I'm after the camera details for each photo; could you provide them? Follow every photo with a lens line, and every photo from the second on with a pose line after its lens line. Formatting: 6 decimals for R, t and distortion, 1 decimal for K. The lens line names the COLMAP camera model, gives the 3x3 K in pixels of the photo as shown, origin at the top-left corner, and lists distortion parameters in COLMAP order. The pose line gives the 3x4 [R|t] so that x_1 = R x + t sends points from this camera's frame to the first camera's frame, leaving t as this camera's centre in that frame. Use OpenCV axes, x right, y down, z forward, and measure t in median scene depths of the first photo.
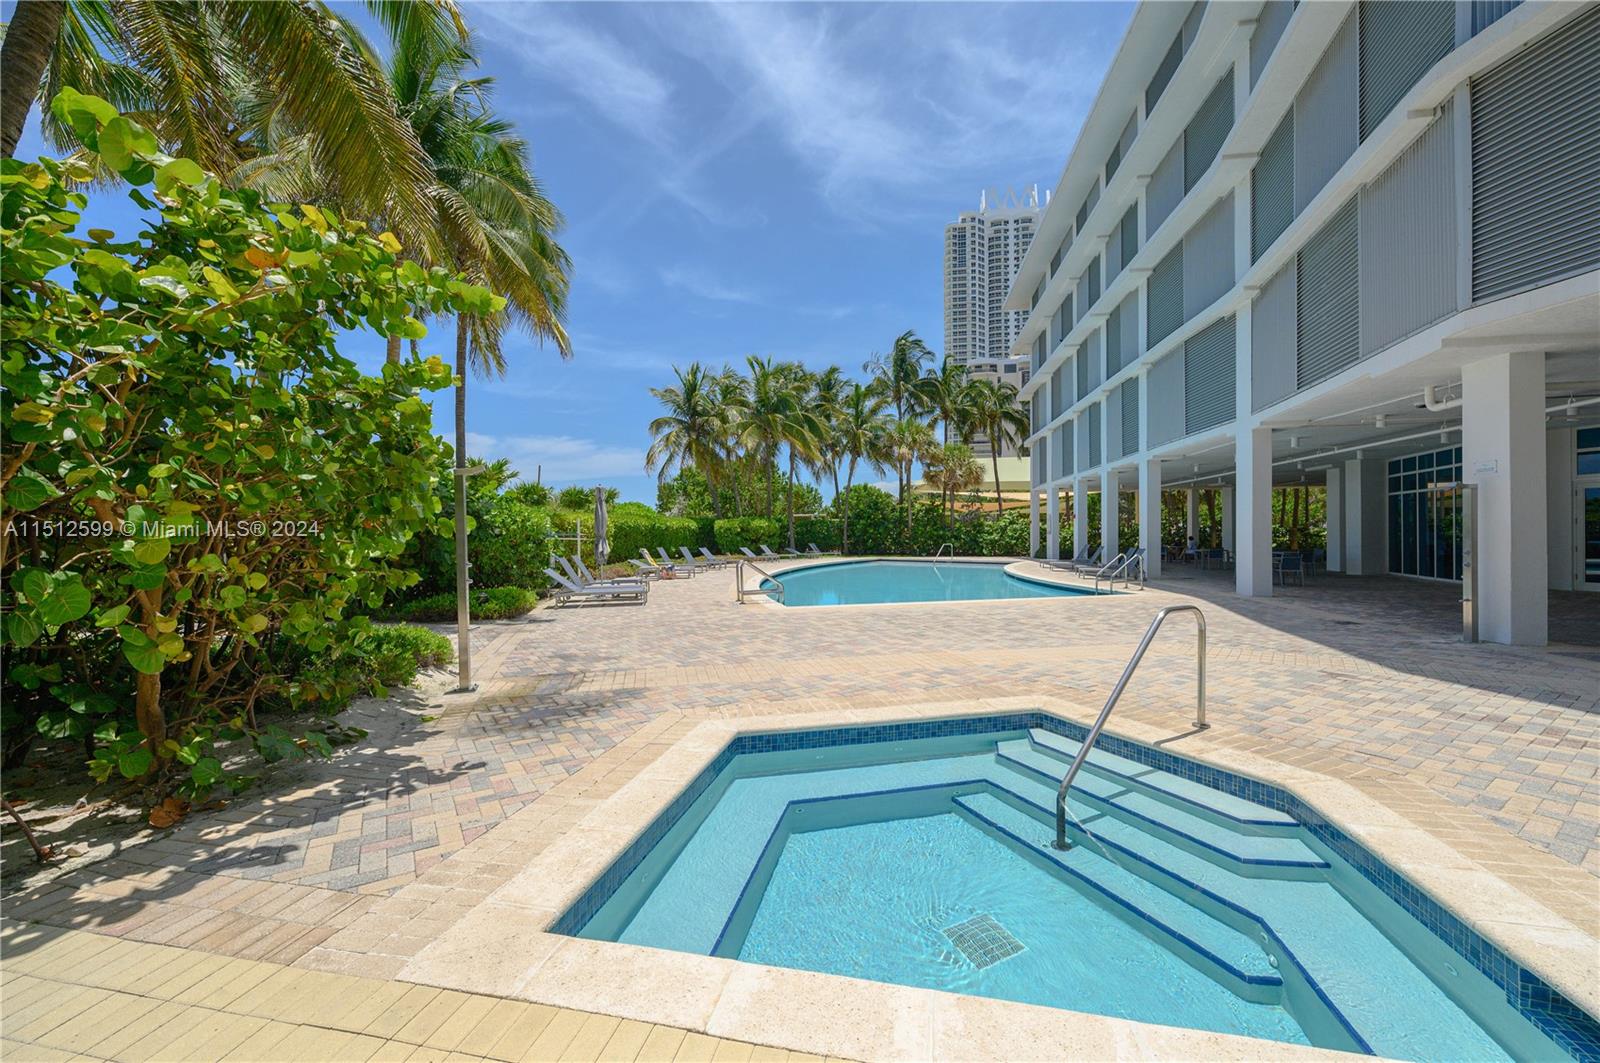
lens RADIAL K [[643.4, 0, 800.0], [0, 643.4, 531.5], [0, 0, 1]] dist [0.001816, 0.000307]
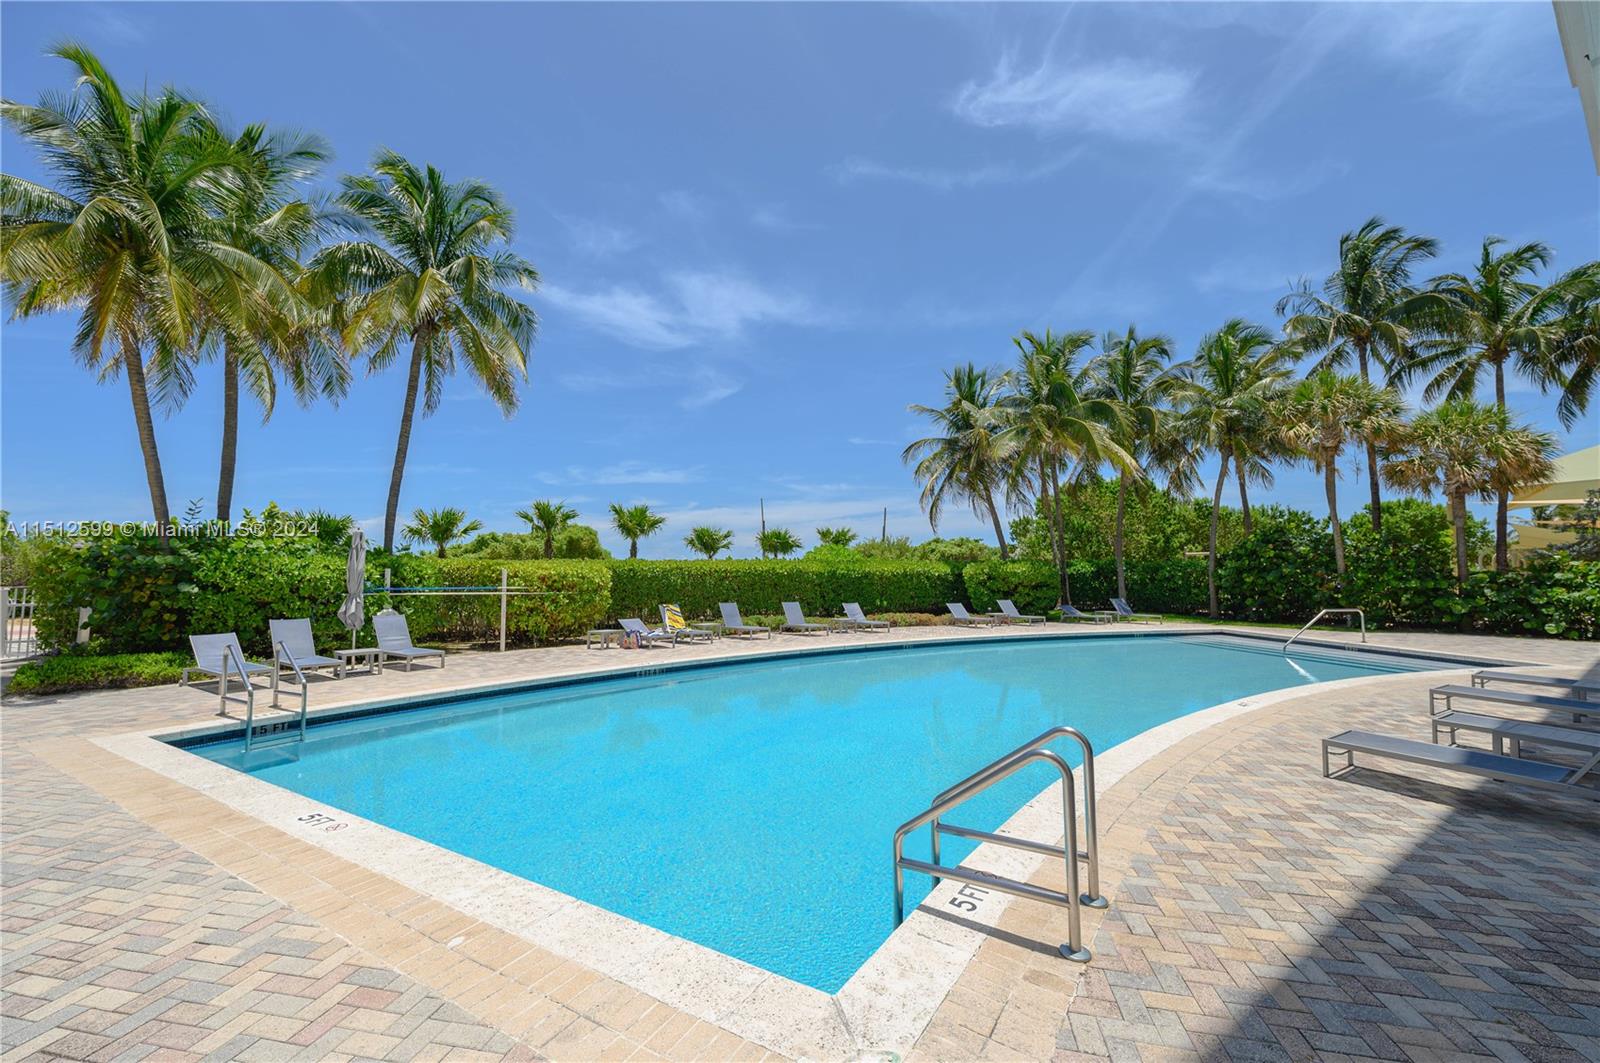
lens RADIAL K [[643.4, 0, 800.0], [0, 643.4, 531.5], [0, 0, 1]] dist [0.001816, 0.000307]
pose [[0.701373, -0.049167, -0.711097, 0.207598], [0.000806, 0.997672, -0.068186, -0.004184], [0.712794, 0.047250, 0.699780, 0.267599]]
